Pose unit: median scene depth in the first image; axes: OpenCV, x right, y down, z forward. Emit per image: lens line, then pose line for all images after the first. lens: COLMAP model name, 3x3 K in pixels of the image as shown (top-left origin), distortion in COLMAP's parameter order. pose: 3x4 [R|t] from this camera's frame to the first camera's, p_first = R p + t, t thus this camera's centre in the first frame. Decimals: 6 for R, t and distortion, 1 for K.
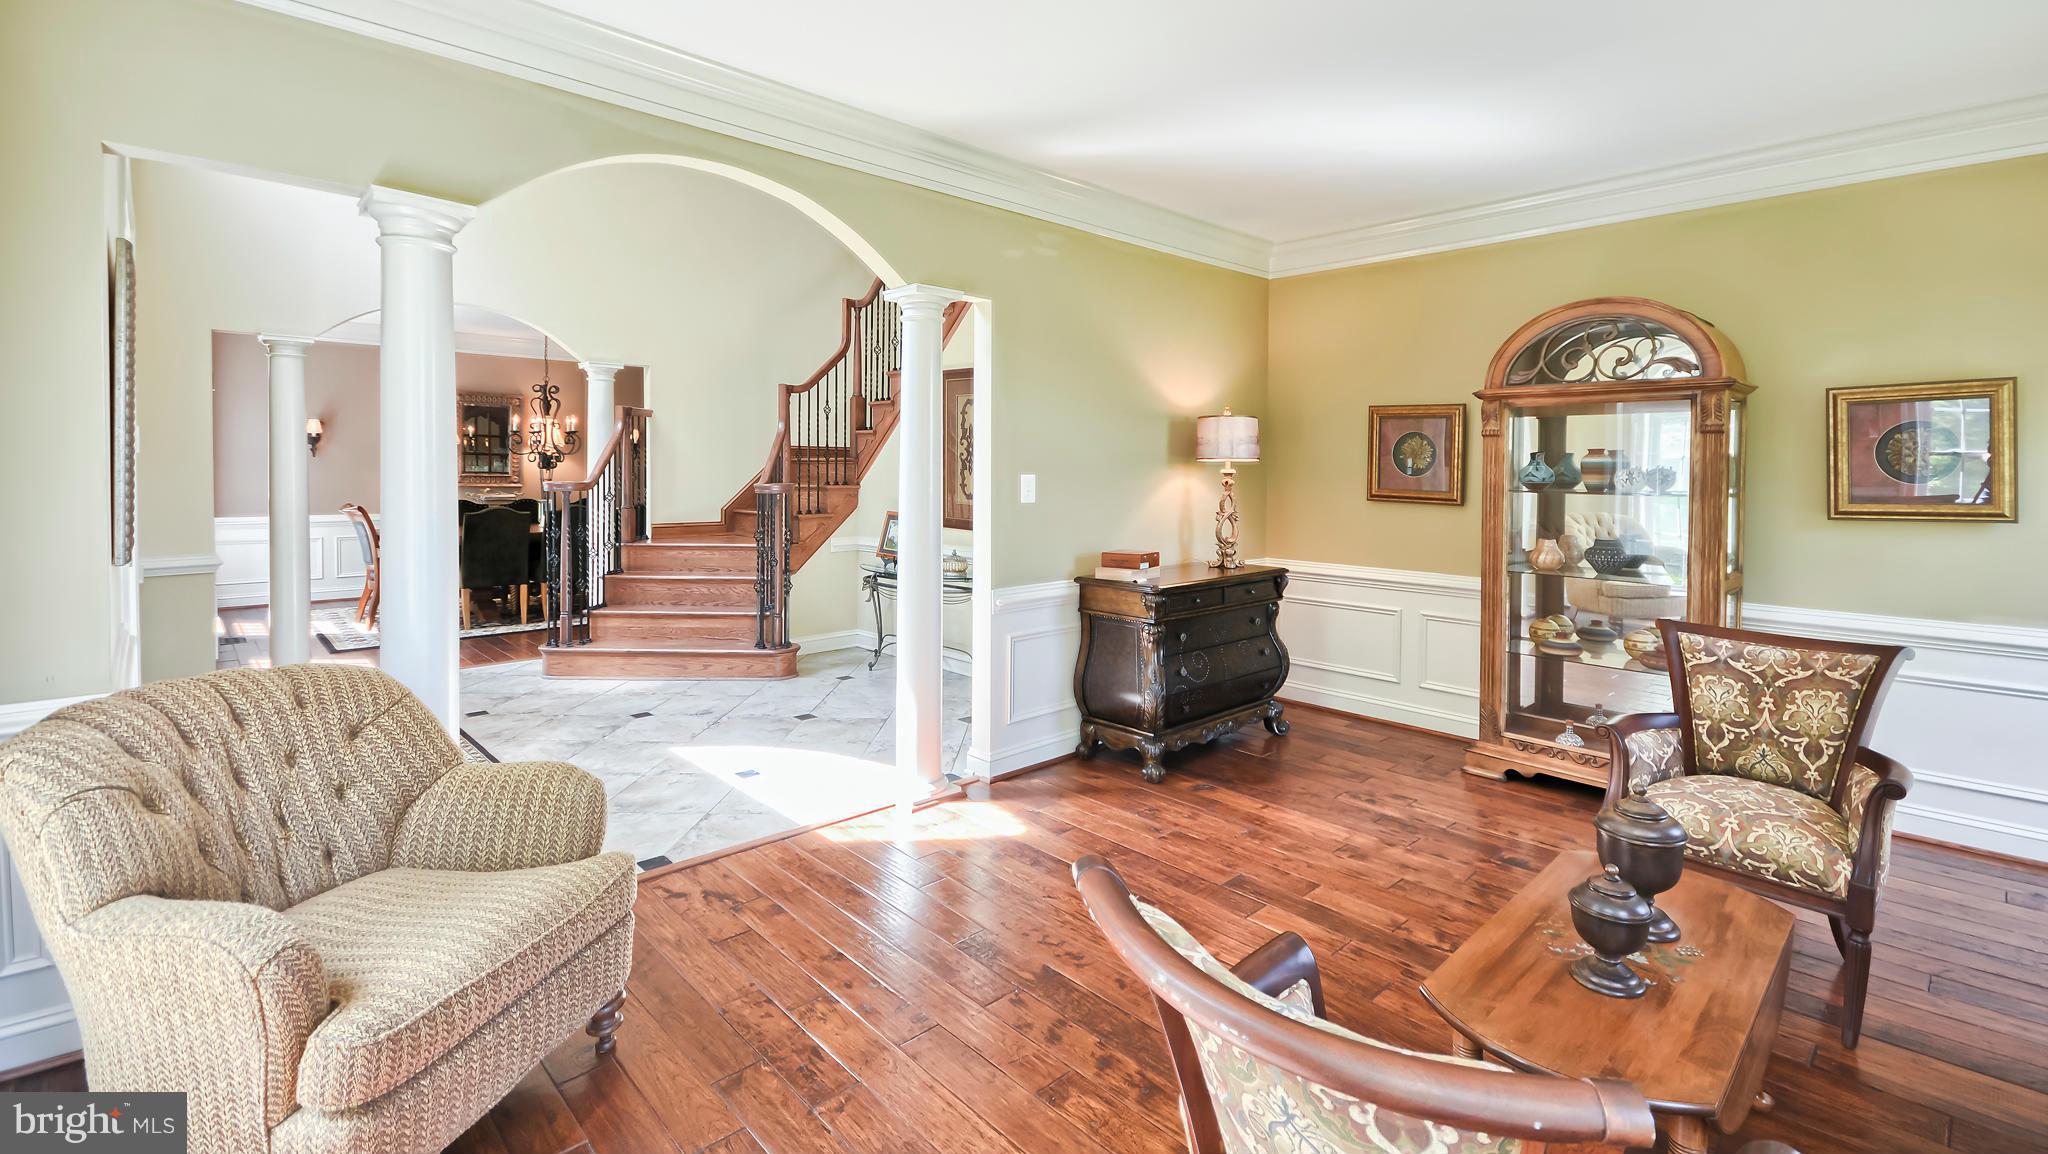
lens RADIAL K [[908.8, 0, 1020.9], [0, 908.8, 472.9], [0, 0, 1]] dist [-0.000521, 0.000058]
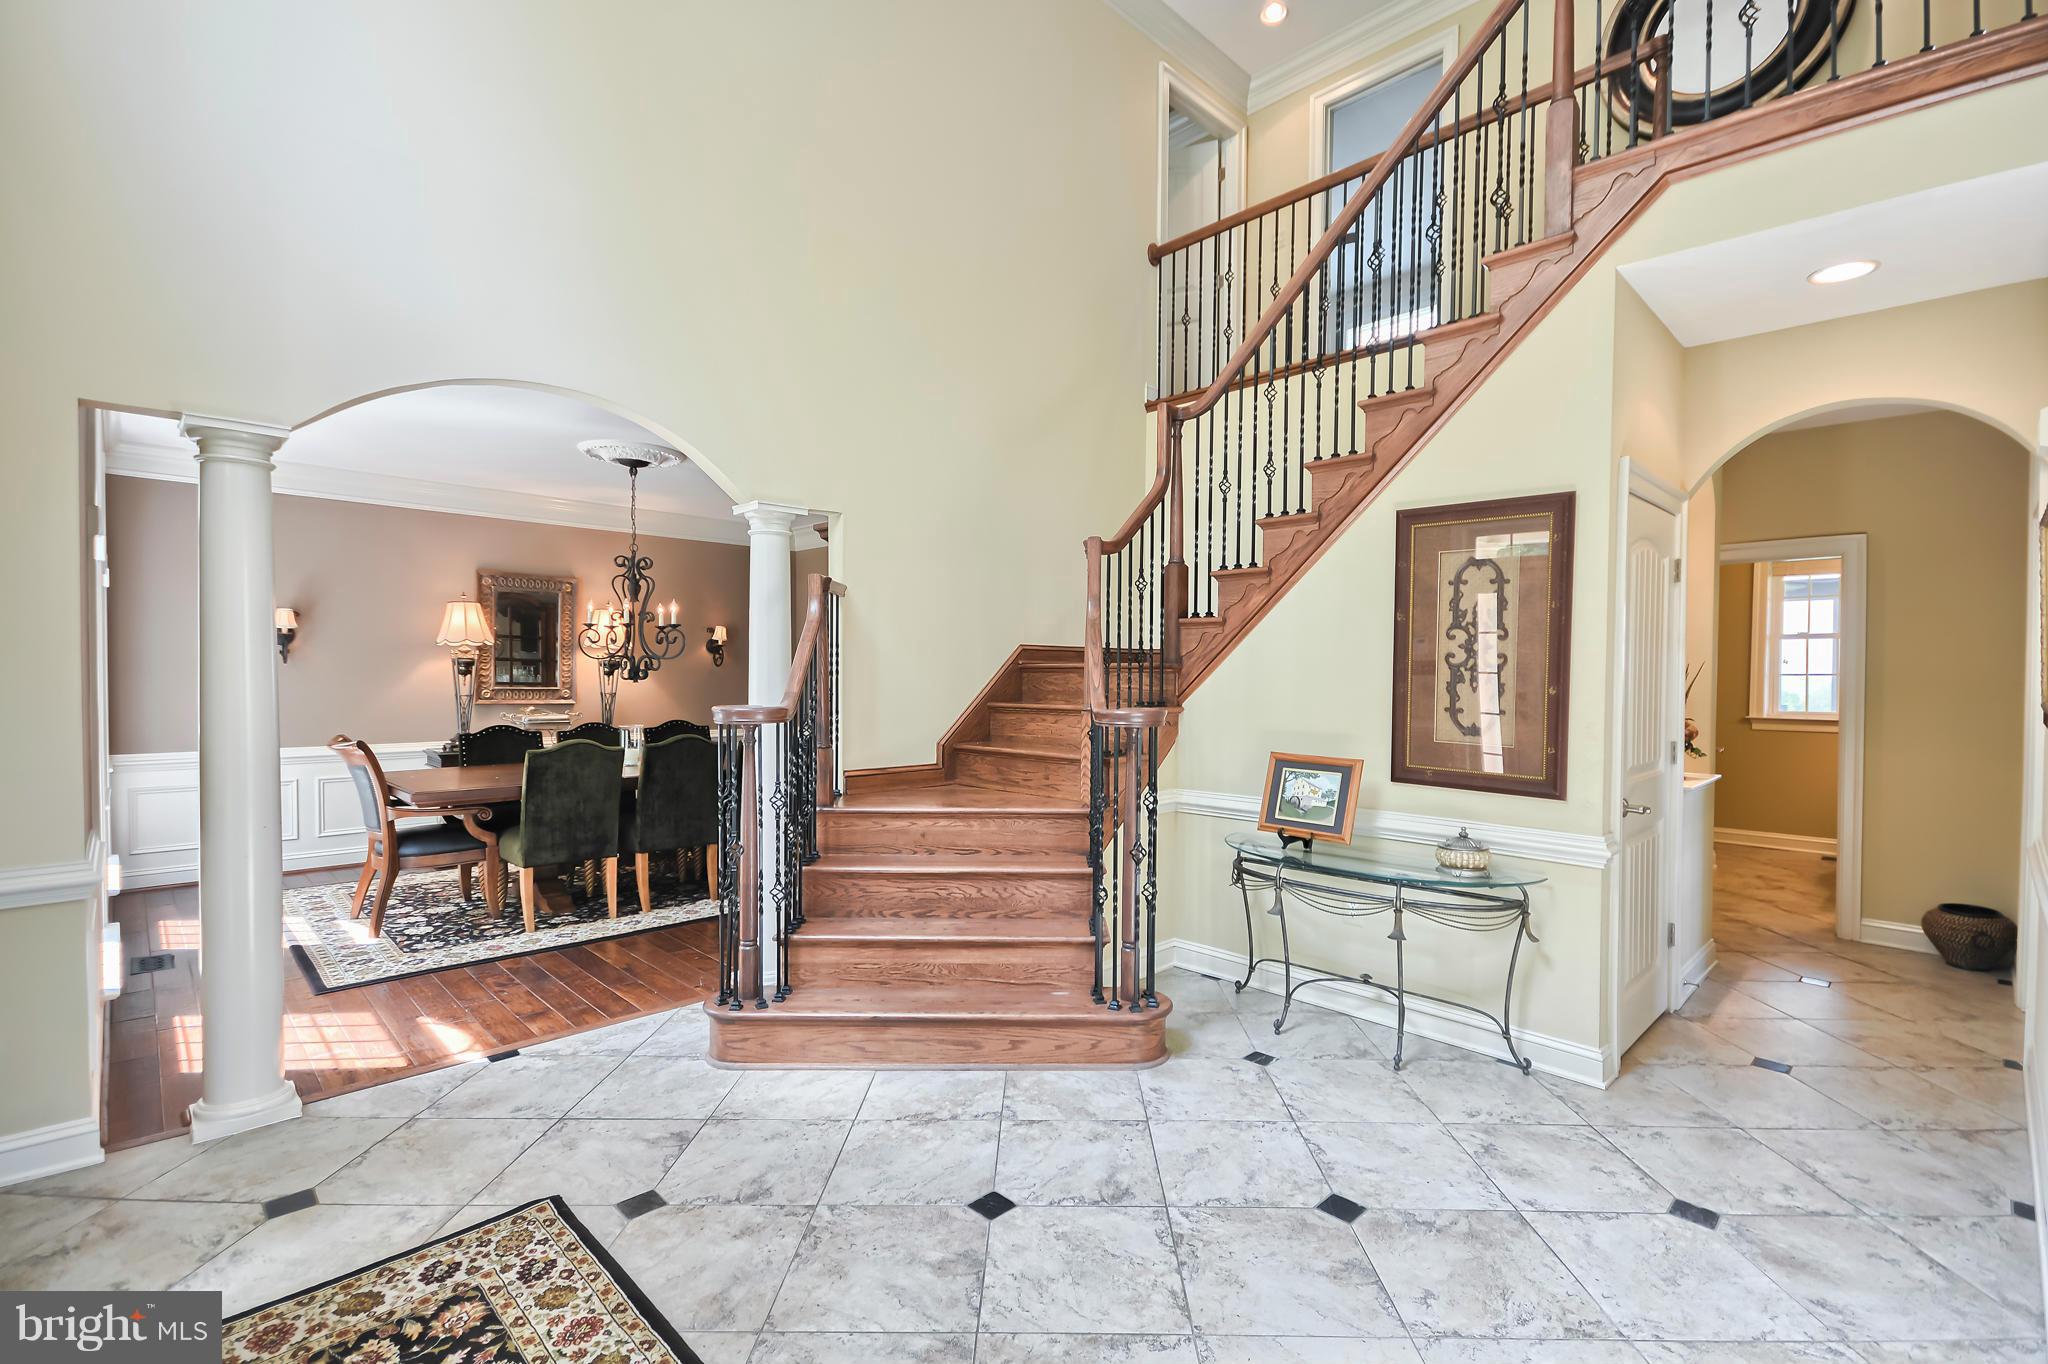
lens RADIAL K [[907.8, 0, 1024.0], [0, 907.8, 682.0], [0, 0, 1]] dist [-0.000949, 0.000082]
pose [[0.999758, -0.001408, 0.021941, -0.299528], [0.001347, 0.999995, 0.002767, -0.005432], [-0.021945, -0.002737, 0.999755, 0.385252]]
